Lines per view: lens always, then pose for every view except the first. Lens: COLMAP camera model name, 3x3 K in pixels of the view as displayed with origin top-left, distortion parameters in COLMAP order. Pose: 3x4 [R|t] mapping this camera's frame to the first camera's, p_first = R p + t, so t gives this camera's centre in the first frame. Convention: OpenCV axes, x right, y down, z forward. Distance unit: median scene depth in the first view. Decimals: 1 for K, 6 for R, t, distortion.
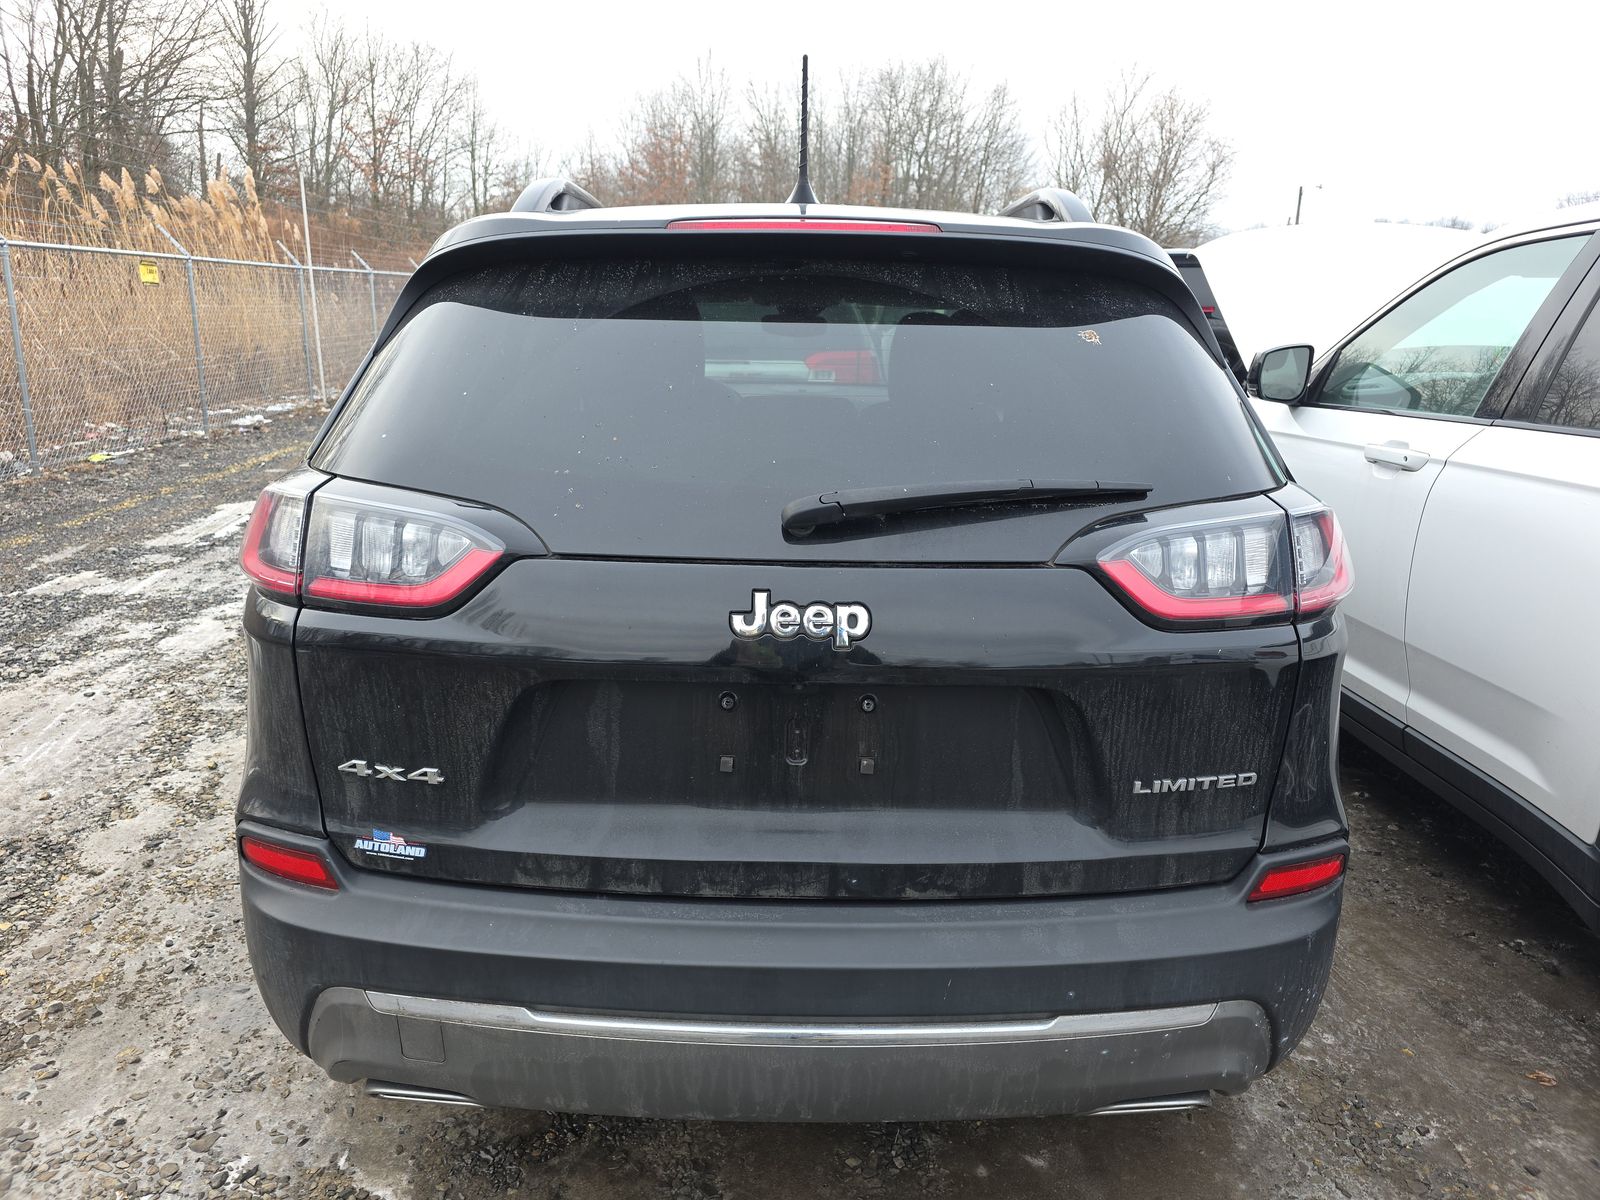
lens RADIAL K [[1041.8, 0, 800.0], [0, 1041.8, 600.0], [0, 0, 1]] dist [0.083405, -0.103540]
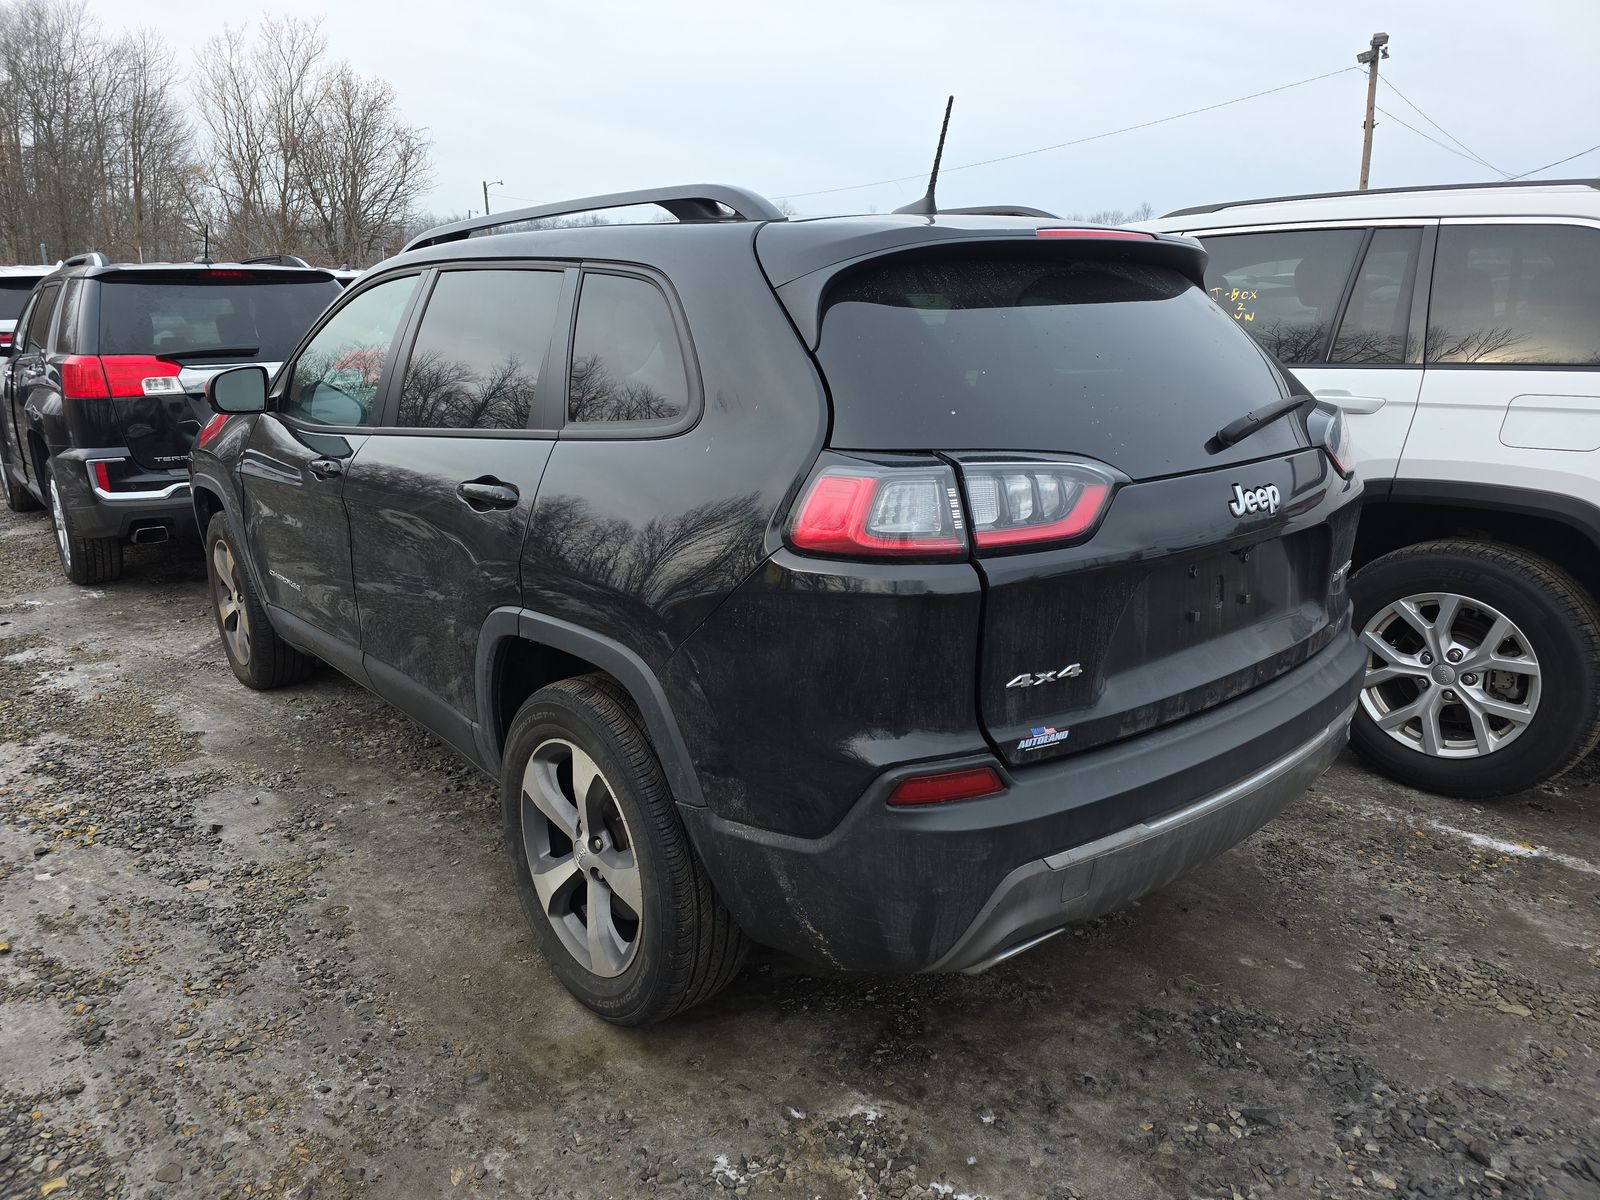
lens RADIAL K [[1039.4, 0, 800.0], [0, 1039.4, 600.0], [0, 0, 1]] dist [0.035537, -0.026699]
pose [[0.791000, -0.206085, 0.576063, -1.296859], [0.198007, 0.977118, 0.077675, -0.079142], [-0.578889, 0.052624, 0.813707, 0.156013]]
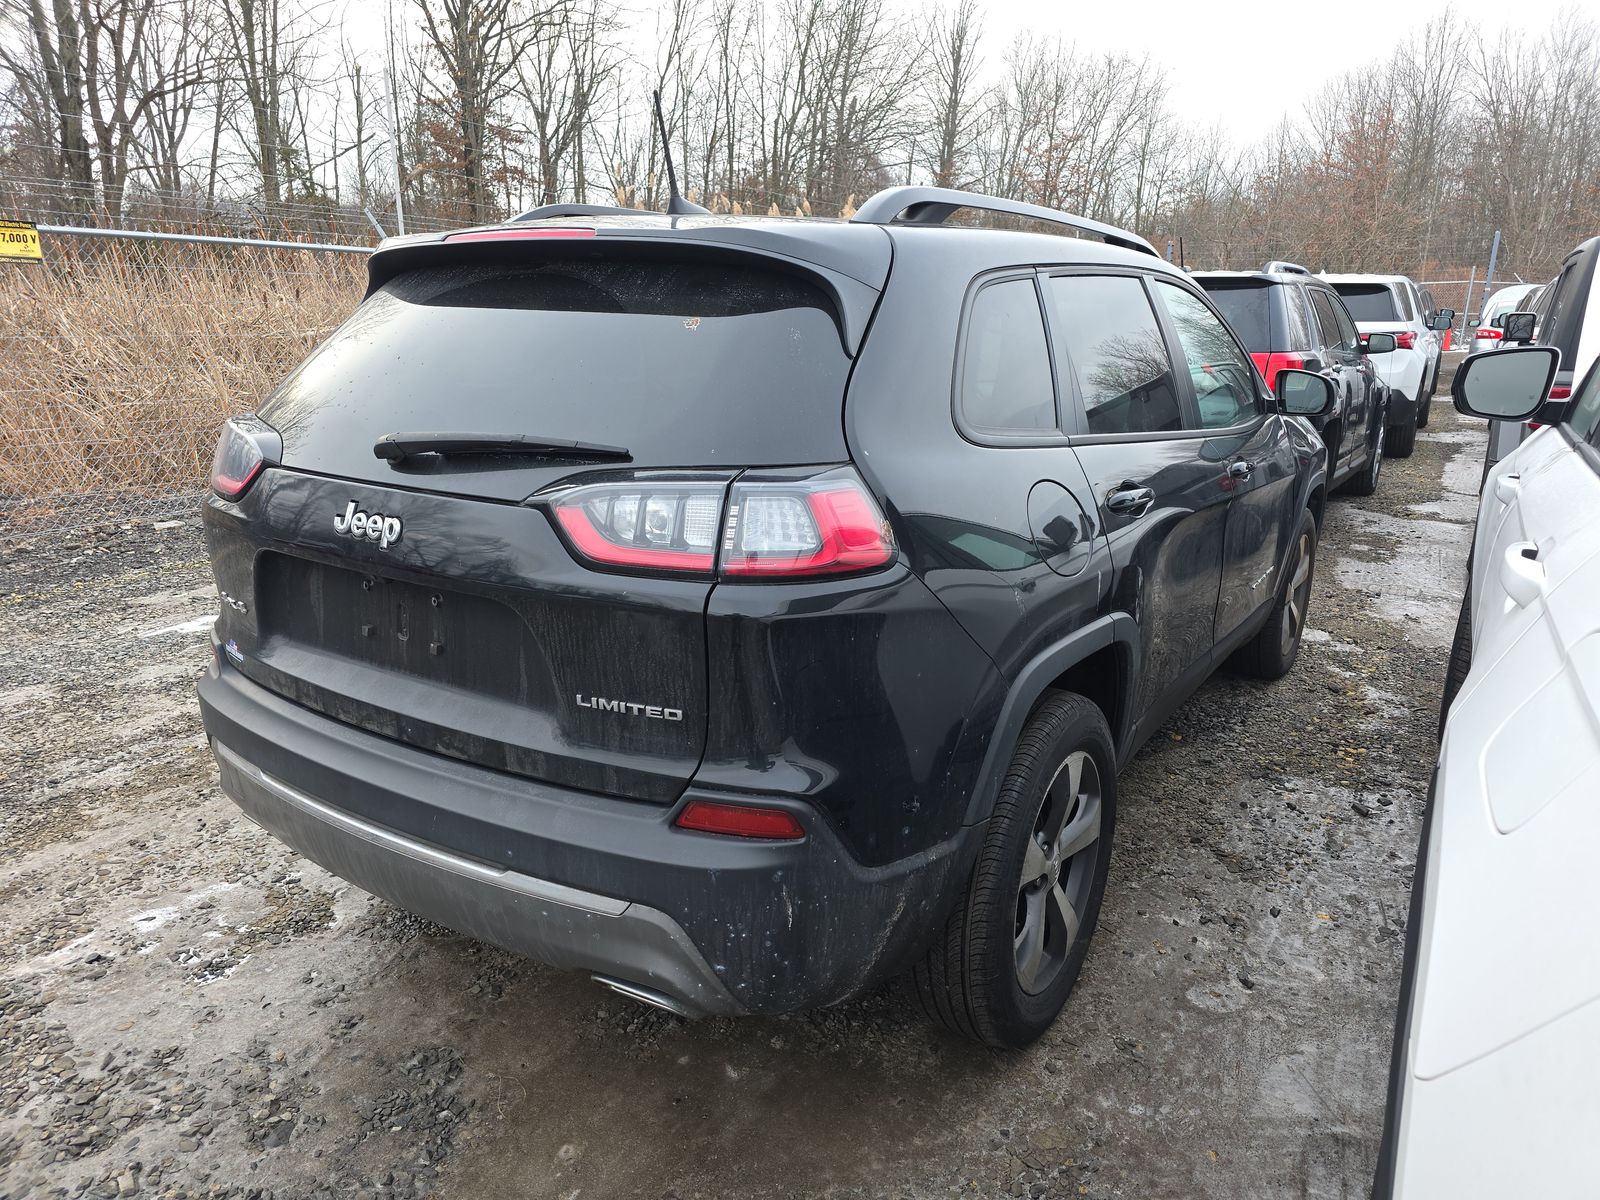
lens RADIAL K [[1039.4, 0, 800.0], [0, 1039.4, 600.0], [0, 0, 1]] dist [0.035537, -0.026699]
pose [[0.840346, 0.136593, -0.524557, 1.119710], [-0.138933, 0.989678, 0.035137, -0.009433], [0.523942, 0.043351, 0.850650, 0.122707]]
